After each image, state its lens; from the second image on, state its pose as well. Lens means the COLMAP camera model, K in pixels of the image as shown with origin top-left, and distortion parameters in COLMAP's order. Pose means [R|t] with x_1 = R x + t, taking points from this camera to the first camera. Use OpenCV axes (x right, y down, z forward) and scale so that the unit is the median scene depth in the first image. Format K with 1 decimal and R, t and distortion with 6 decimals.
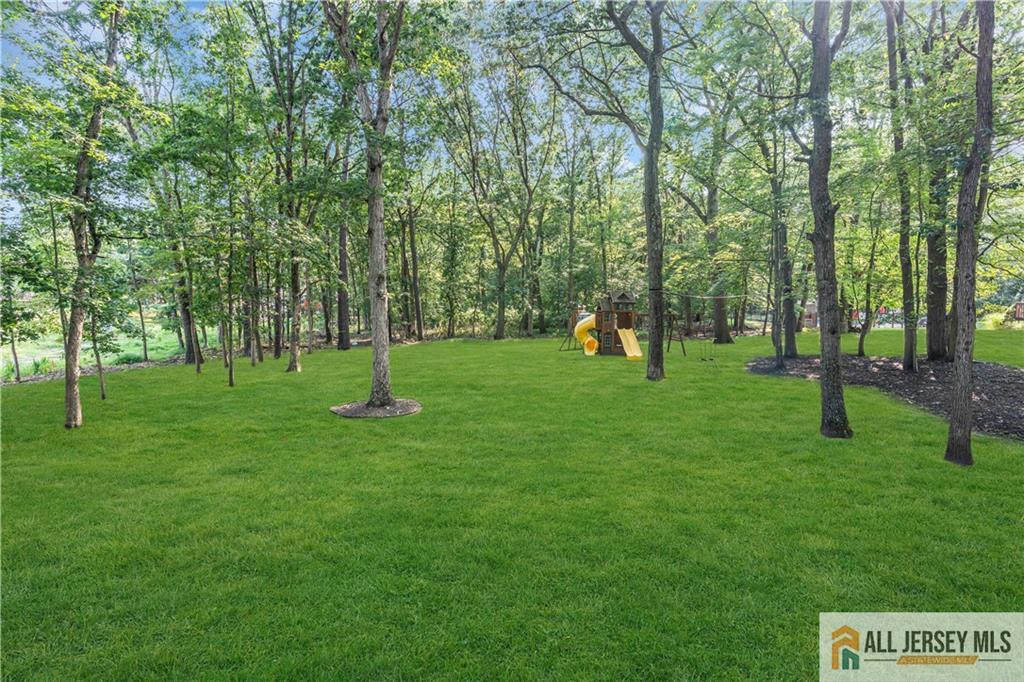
lens RADIAL K [[527.7, 0, 509.2], [0, 527.7, 338.0], [0, 0, 1]] dist [-0.000270, 0.000015]
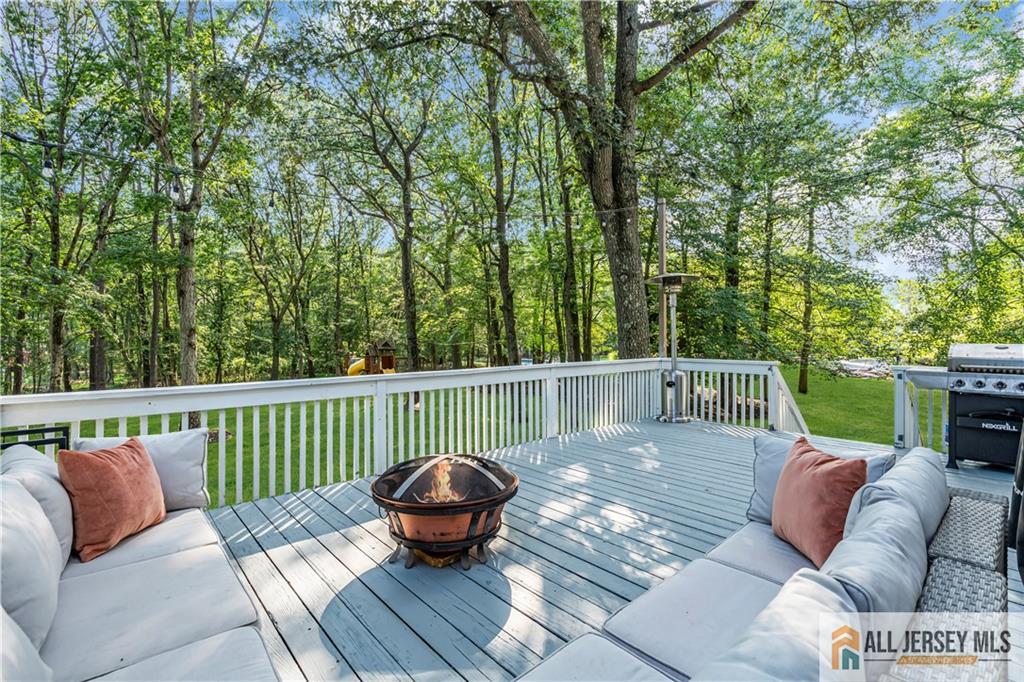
lens RADIAL K [[465.8, 0, 512.0], [0, 465.8, 336.6], [0, 0, 1]] dist [-0.000320, 0.000289]
pose [[0.879595, -0.003729, 0.475709, -0.048472], [0.050166, 0.995121, -0.084957, 0.012854], [-0.473071, 0.098592, 0.875490, -0.132844]]
